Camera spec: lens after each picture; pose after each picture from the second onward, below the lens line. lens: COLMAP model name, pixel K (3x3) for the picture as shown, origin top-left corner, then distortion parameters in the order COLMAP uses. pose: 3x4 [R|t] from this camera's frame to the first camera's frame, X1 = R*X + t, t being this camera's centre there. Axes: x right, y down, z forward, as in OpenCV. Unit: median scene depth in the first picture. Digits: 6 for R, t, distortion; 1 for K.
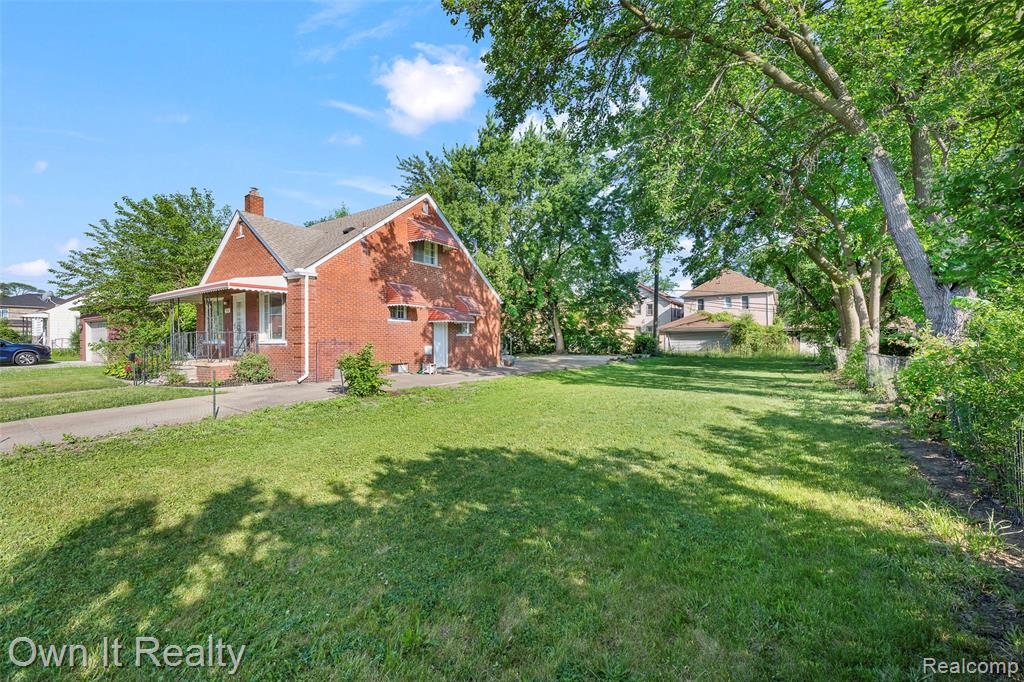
lens RADIAL K [[413.2, 0, 520.5], [0, 413.2, 340.8], [0, 0, 1]] dist [-0.005689, 0.002397]
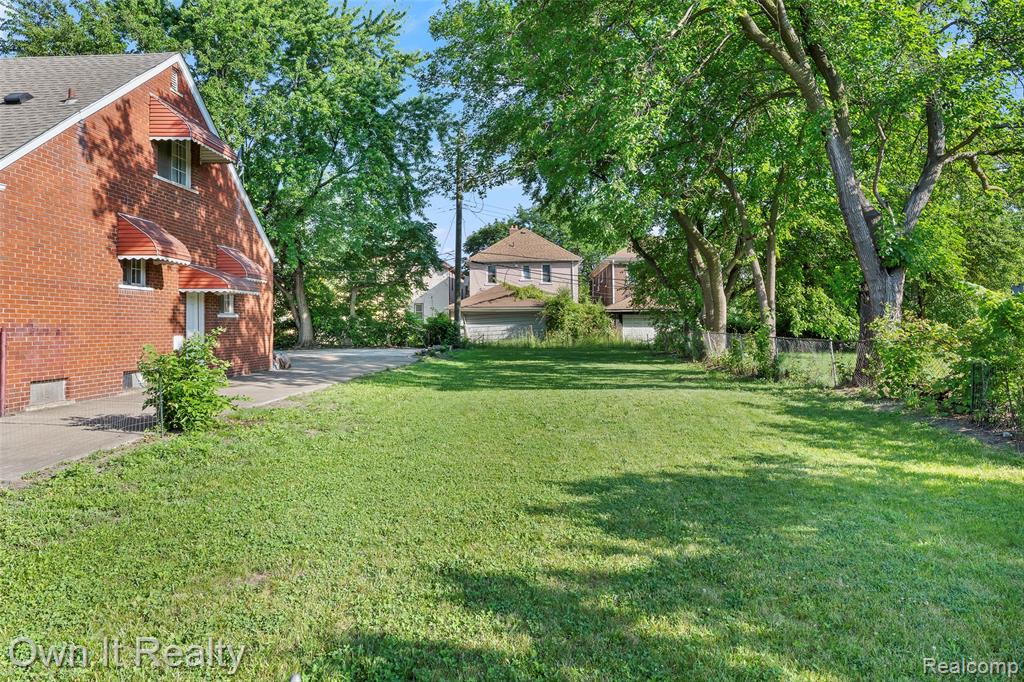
lens RADIAL K [[649.6, 0, 524.8], [0, 649.6, 321.6], [0, 0, 1]] dist [-0.022078, -0.004860]
pose [[0.857285, -0.002208, 0.514837, -0.227600], [0.005334, 0.999975, -0.004594, -0.001203], [-0.514814, 0.006685, 0.857276, 0.034265]]
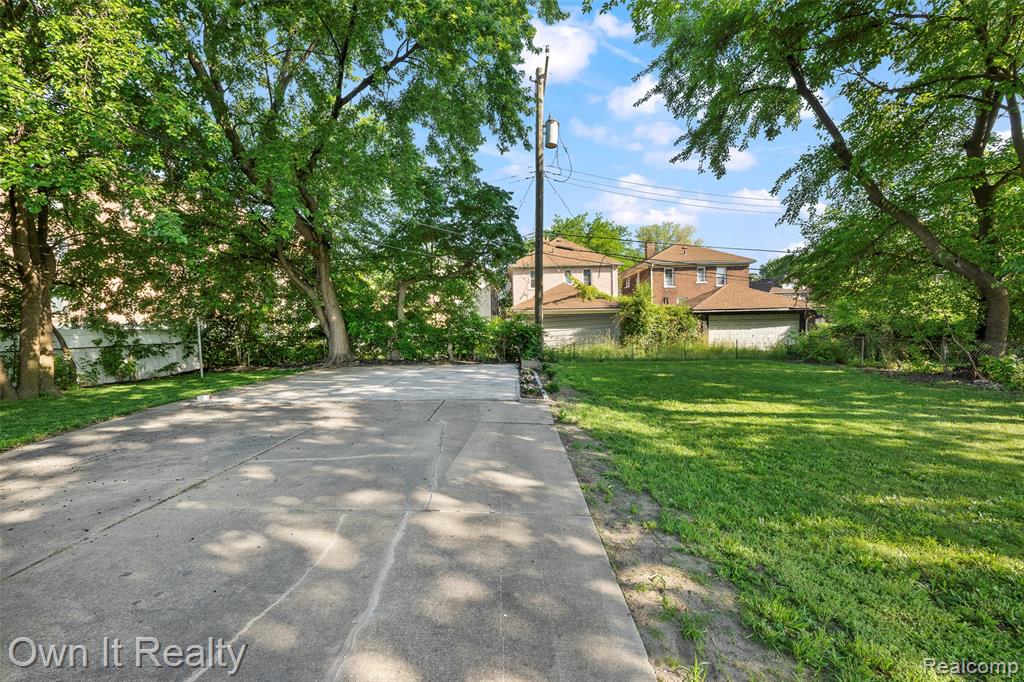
lens RADIAL K [[413.2, 0, 509.4], [0, 413.2, 344.8], [0, 0, 1]] dist [-0.005689, 0.002397]
pose [[0.855208, -0.038519, 0.516852, 0.042770], [0.018367, 0.998860, 0.044050, -0.011427], [-0.517960, -0.028179, 0.854941, 0.994951]]
